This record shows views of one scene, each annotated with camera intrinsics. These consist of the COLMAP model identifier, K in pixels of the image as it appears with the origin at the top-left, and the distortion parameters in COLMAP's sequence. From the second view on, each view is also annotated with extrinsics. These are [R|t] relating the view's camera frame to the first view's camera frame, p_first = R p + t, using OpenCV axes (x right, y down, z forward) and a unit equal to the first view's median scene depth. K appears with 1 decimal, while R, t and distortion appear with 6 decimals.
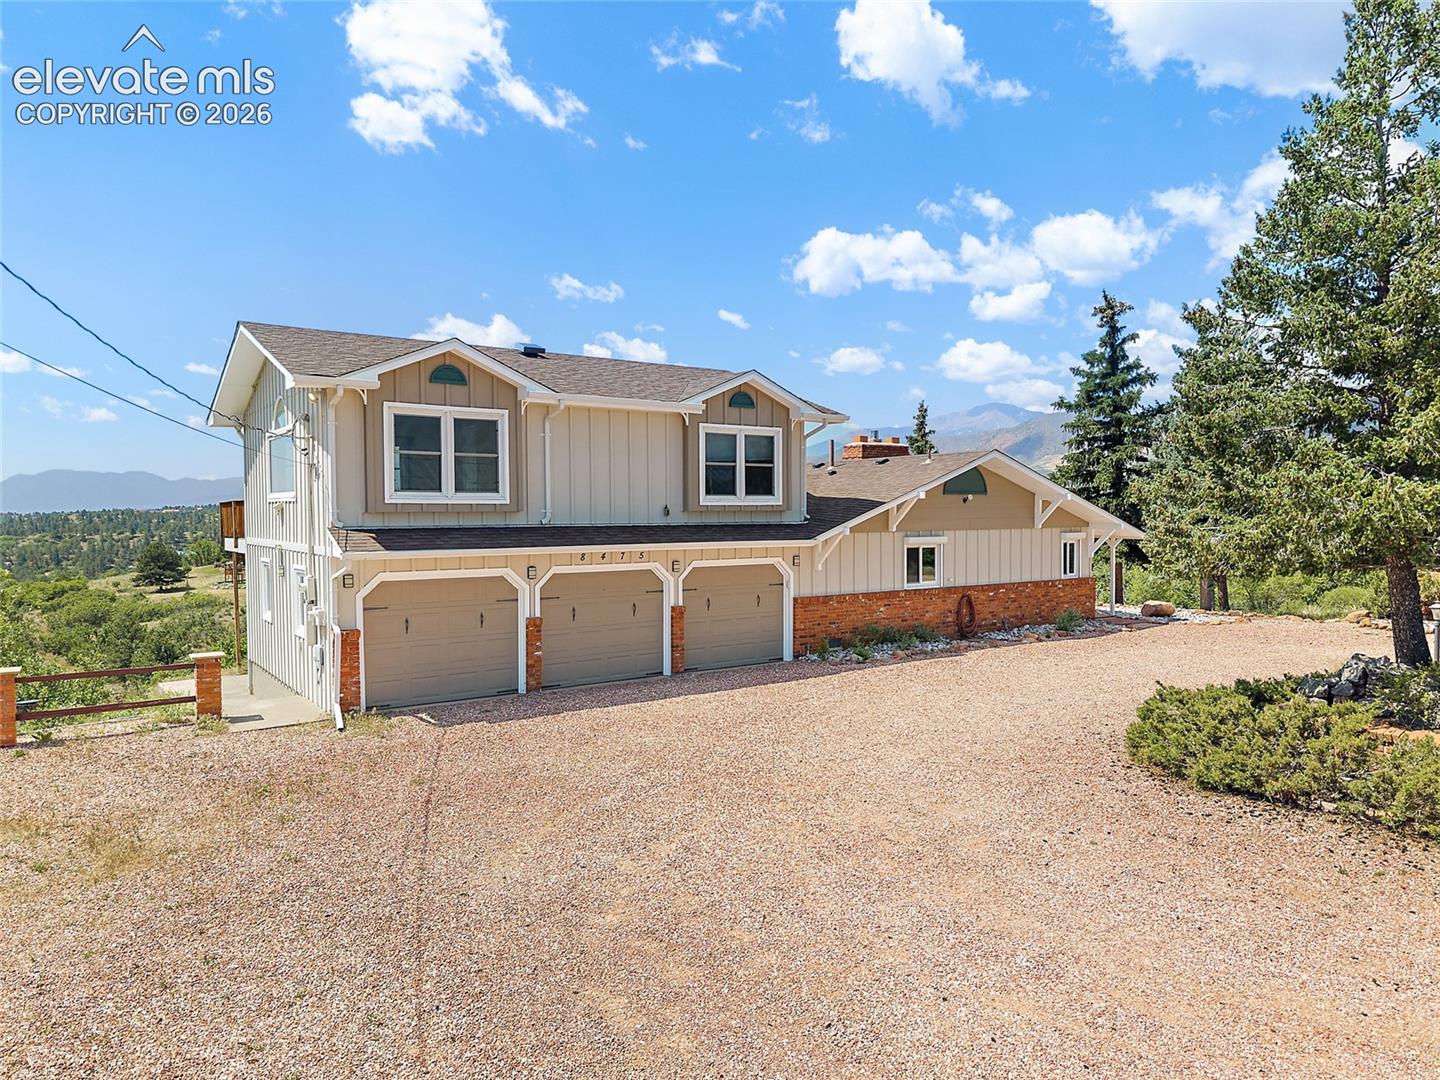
lens RADIAL K [[894.0, 0, 719.2], [0, 894.0, 520.8], [0, 0, 1]] dist [0.023073, -0.101509]
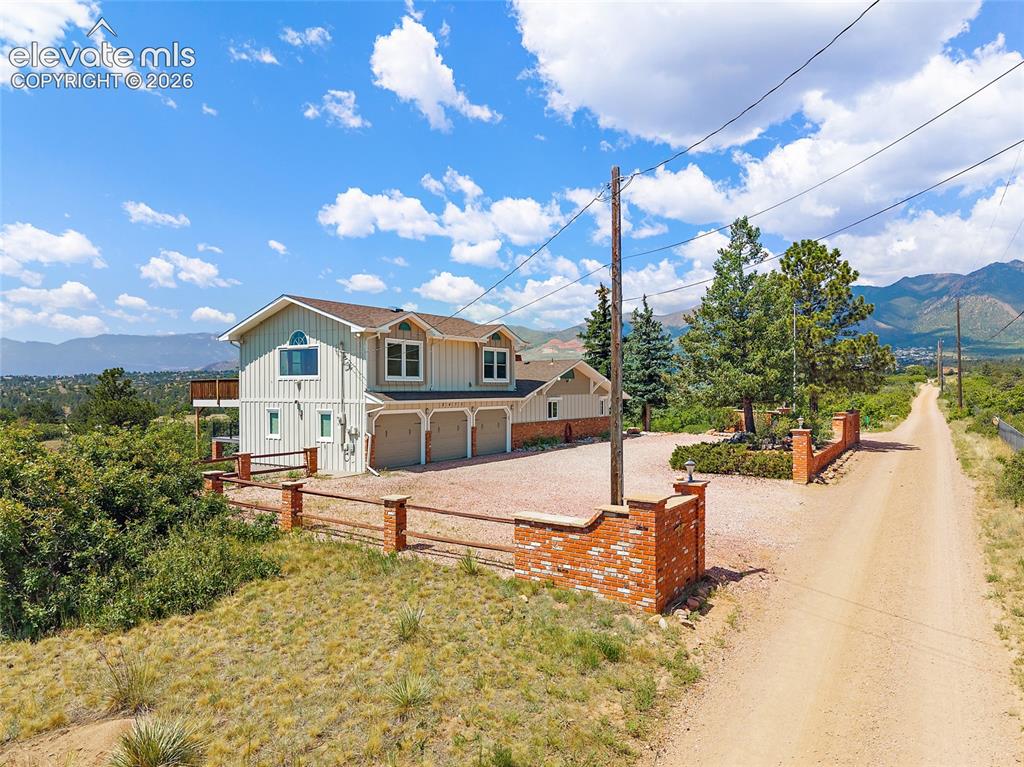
lens RADIAL K [[708.8, 0, 512.0], [0, 708.8, 383.5], [0, 0, 1]] dist [-0.003066, 0.000206]
pose [[0.916415, 0.001399, 0.400228, -0.421698], [0.009773, 0.999617, -0.025872, 0.020363], [-0.400111, 0.027621, 0.916050, -0.429325]]
